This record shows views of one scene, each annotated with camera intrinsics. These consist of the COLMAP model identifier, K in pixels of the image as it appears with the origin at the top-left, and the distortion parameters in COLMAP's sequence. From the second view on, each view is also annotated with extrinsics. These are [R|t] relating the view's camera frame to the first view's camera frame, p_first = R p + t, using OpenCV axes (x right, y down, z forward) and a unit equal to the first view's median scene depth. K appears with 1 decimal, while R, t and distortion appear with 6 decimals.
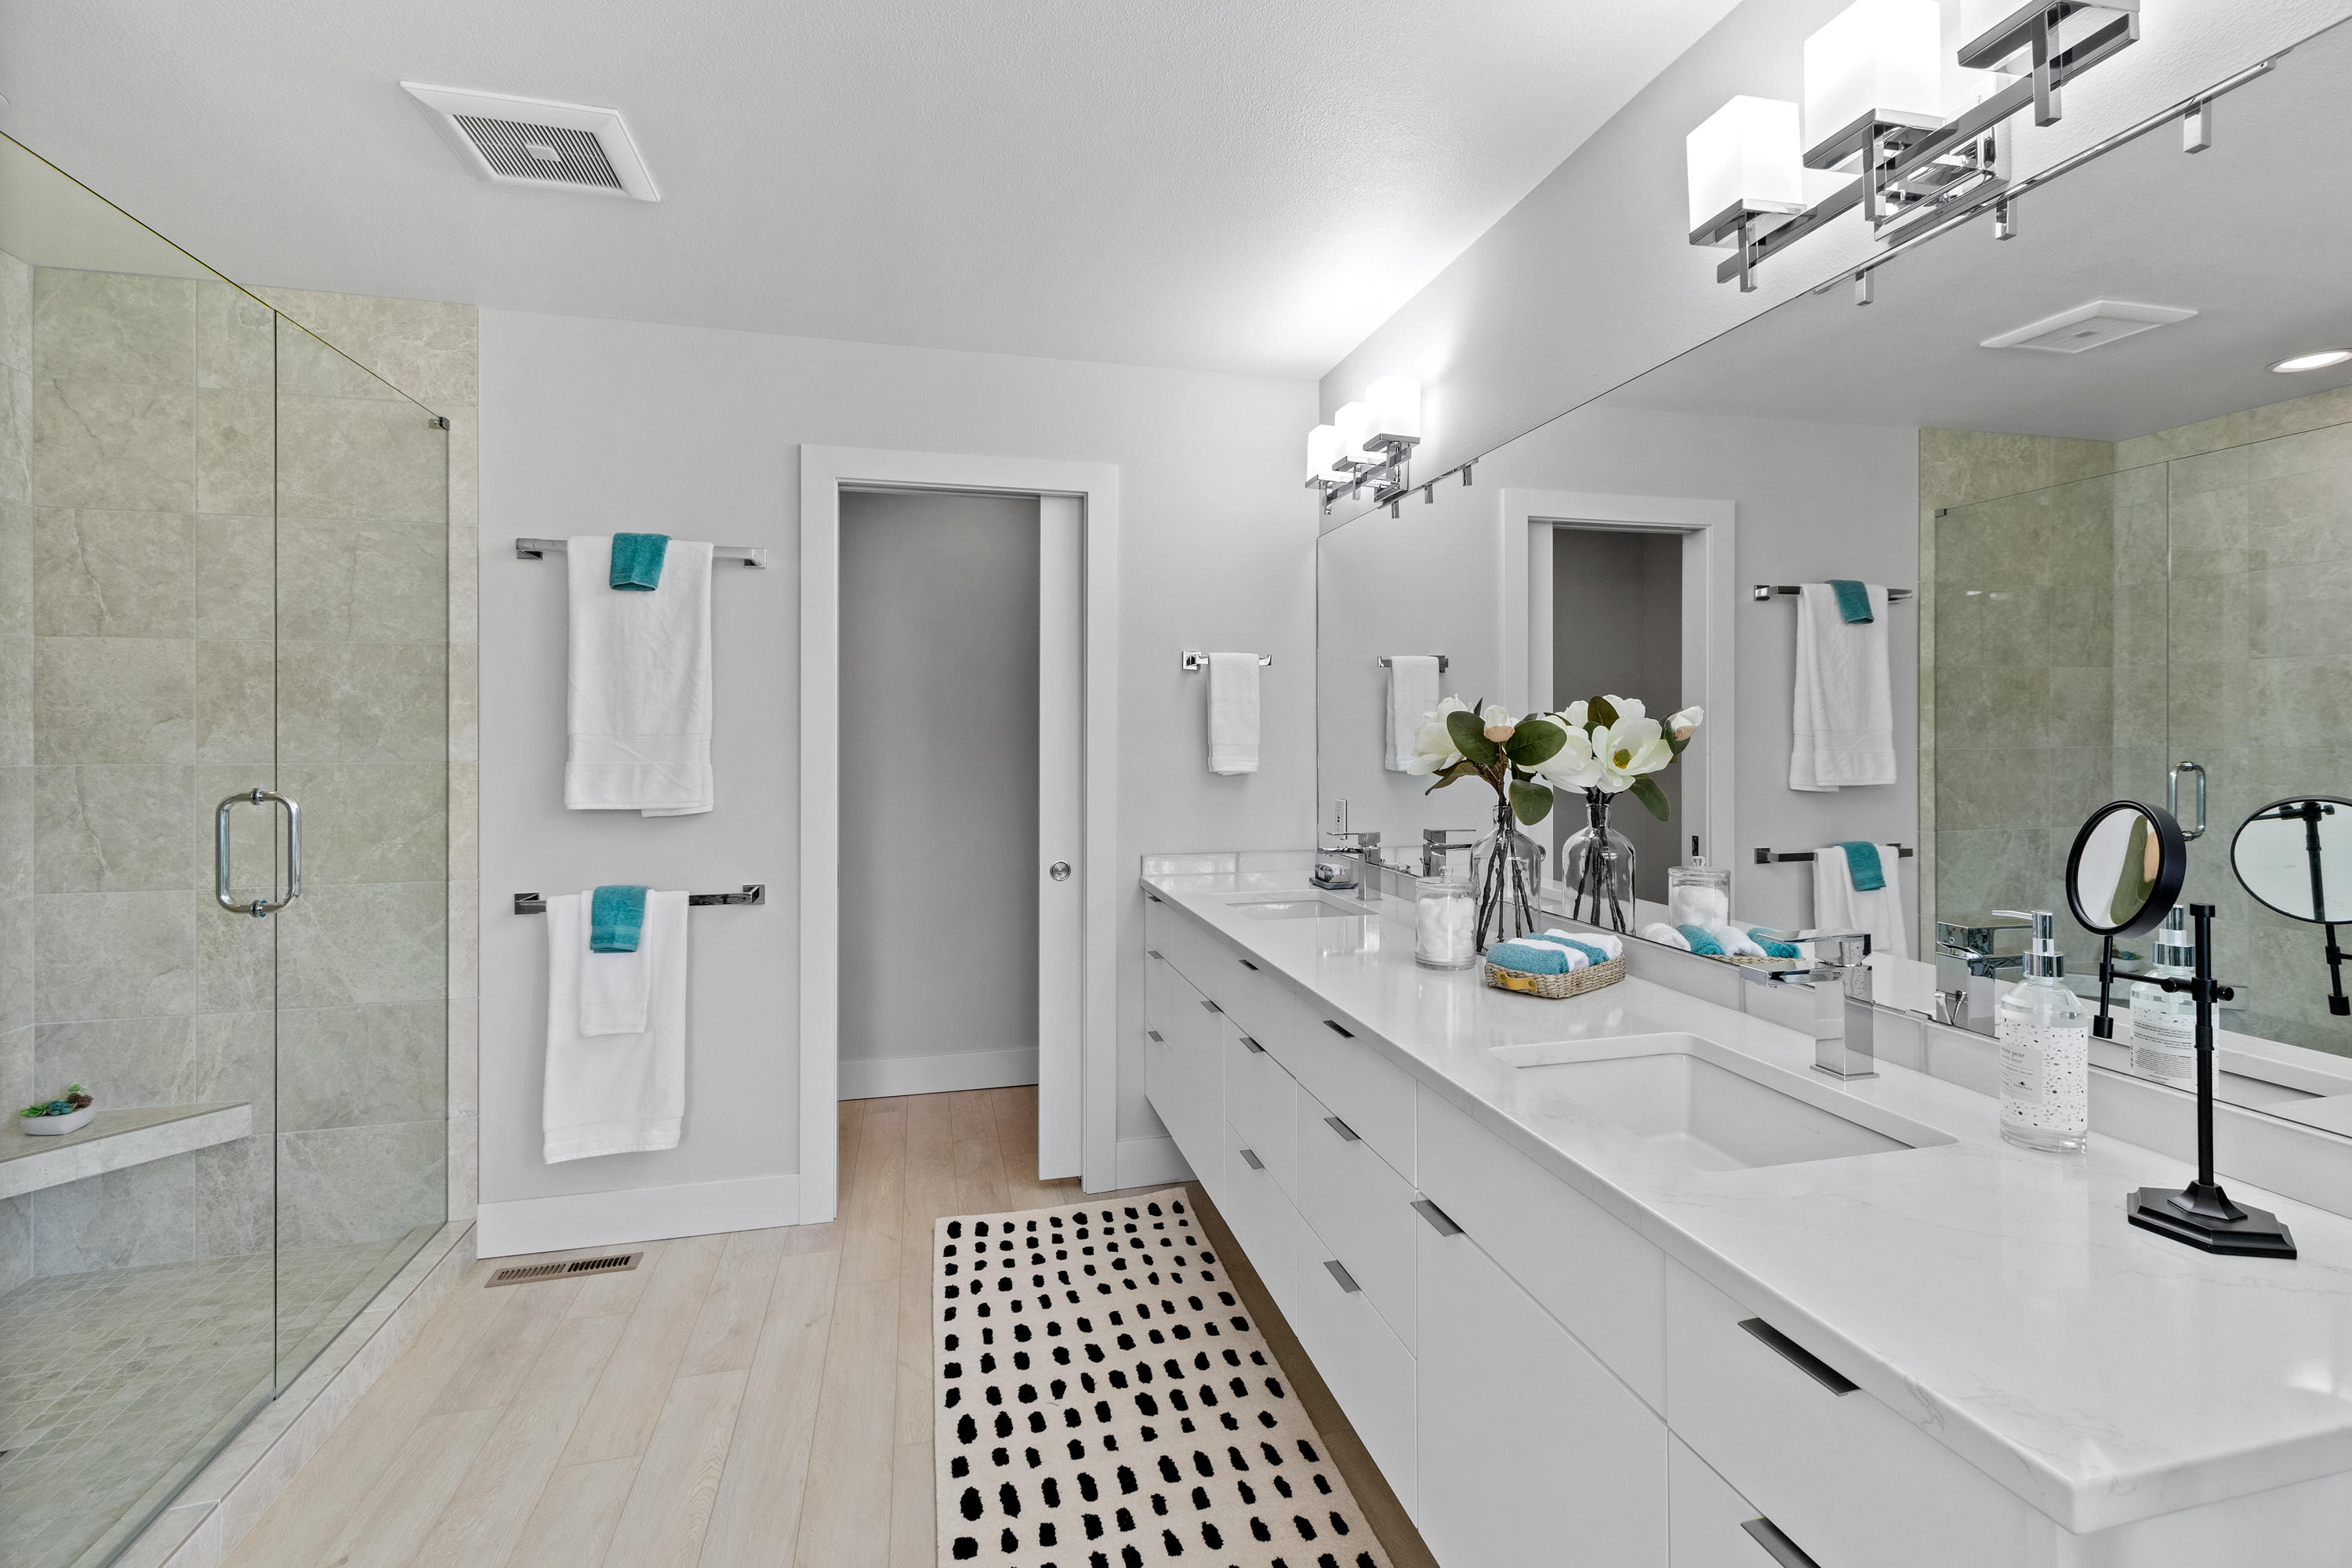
lens RADIAL K [[1082.6, 0, 1181.2], [0, 1082.6, 735.2], [0, 0, 1]] dist [0.035021, -0.000478]
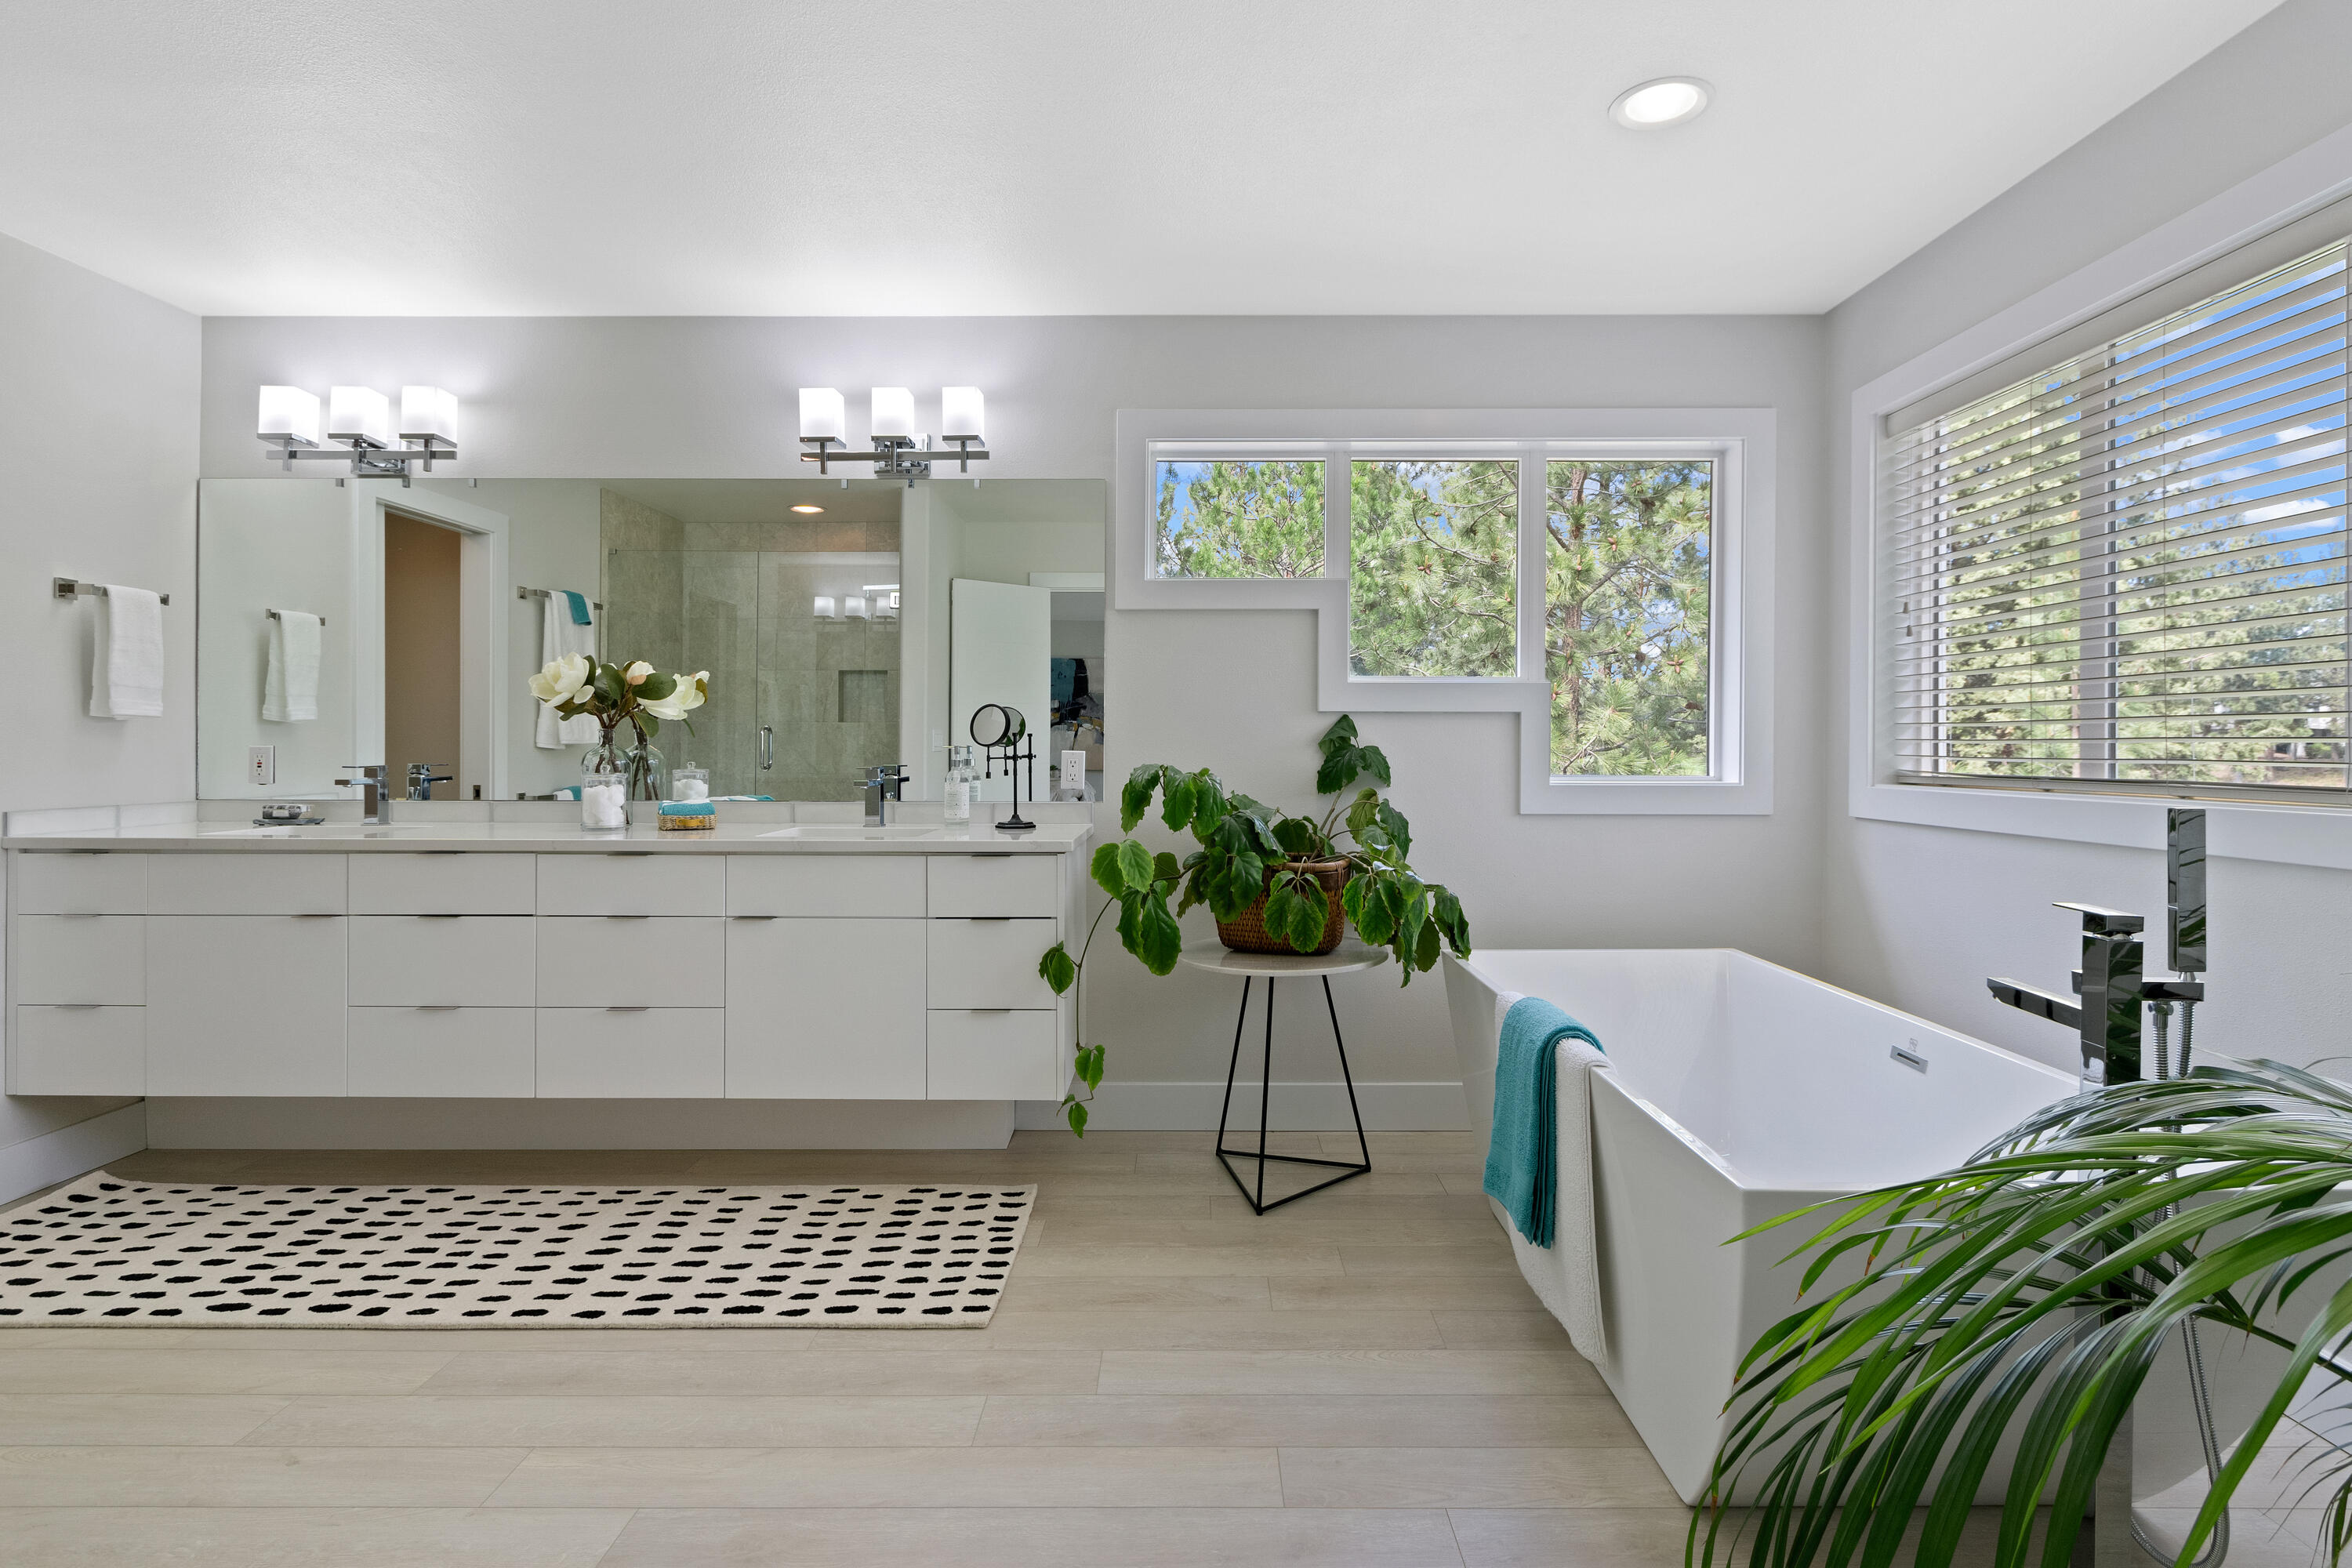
lens RADIAL K [[1216.6, 0, 1182.2], [0, 1216.6, 737.3], [0, 0, 1]] dist [-0.002065, -0.000669]
pose [[0.252383, 0.013333, 0.967536, -0.720958], [-0.007358, 0.999903, -0.011860, 0.056987], [-0.967600, -0.004126, 0.252456, -0.121505]]
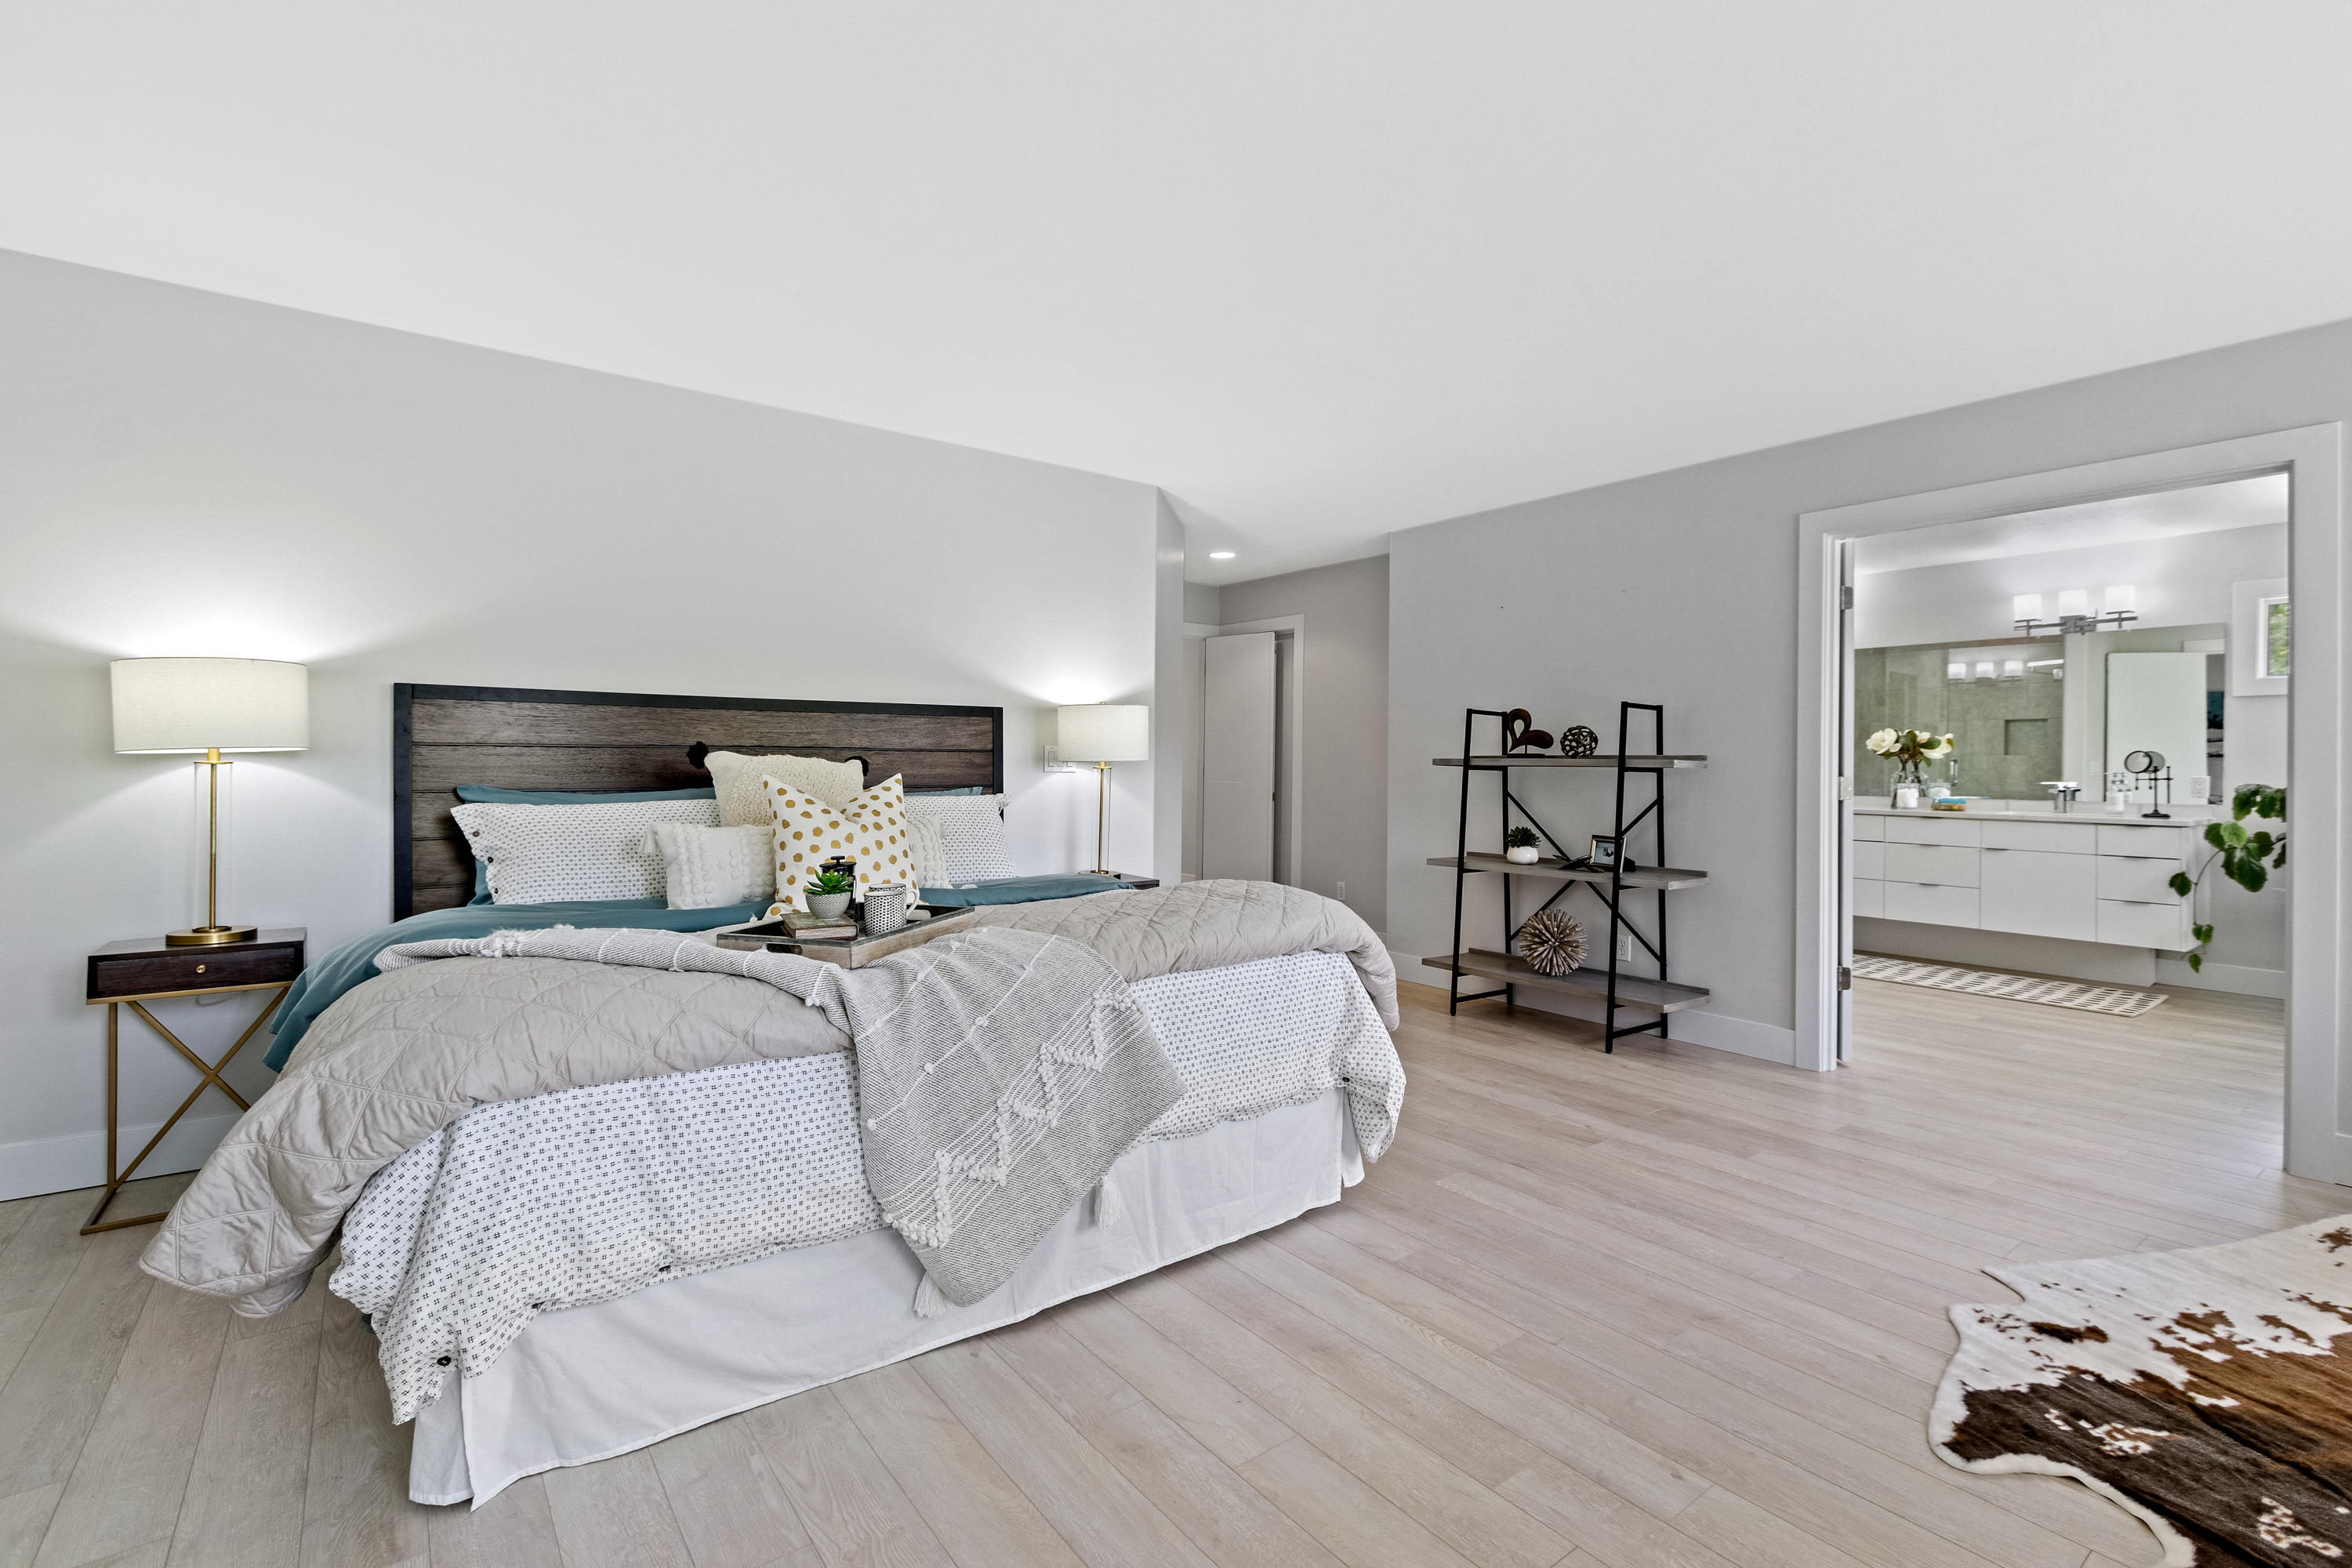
lens RADIAL K [[1043.7, 0, 1185.0], [0, 1043.7, 756.3], [0, 0, 1]] dist [-0.001334, -0.000450]
pose [[0.917114, 0.019072, 0.398168, -1.852677], [-0.019513, 0.999805, -0.002946, 0.061509], [-0.398147, -0.005068, 0.917308, -0.637579]]
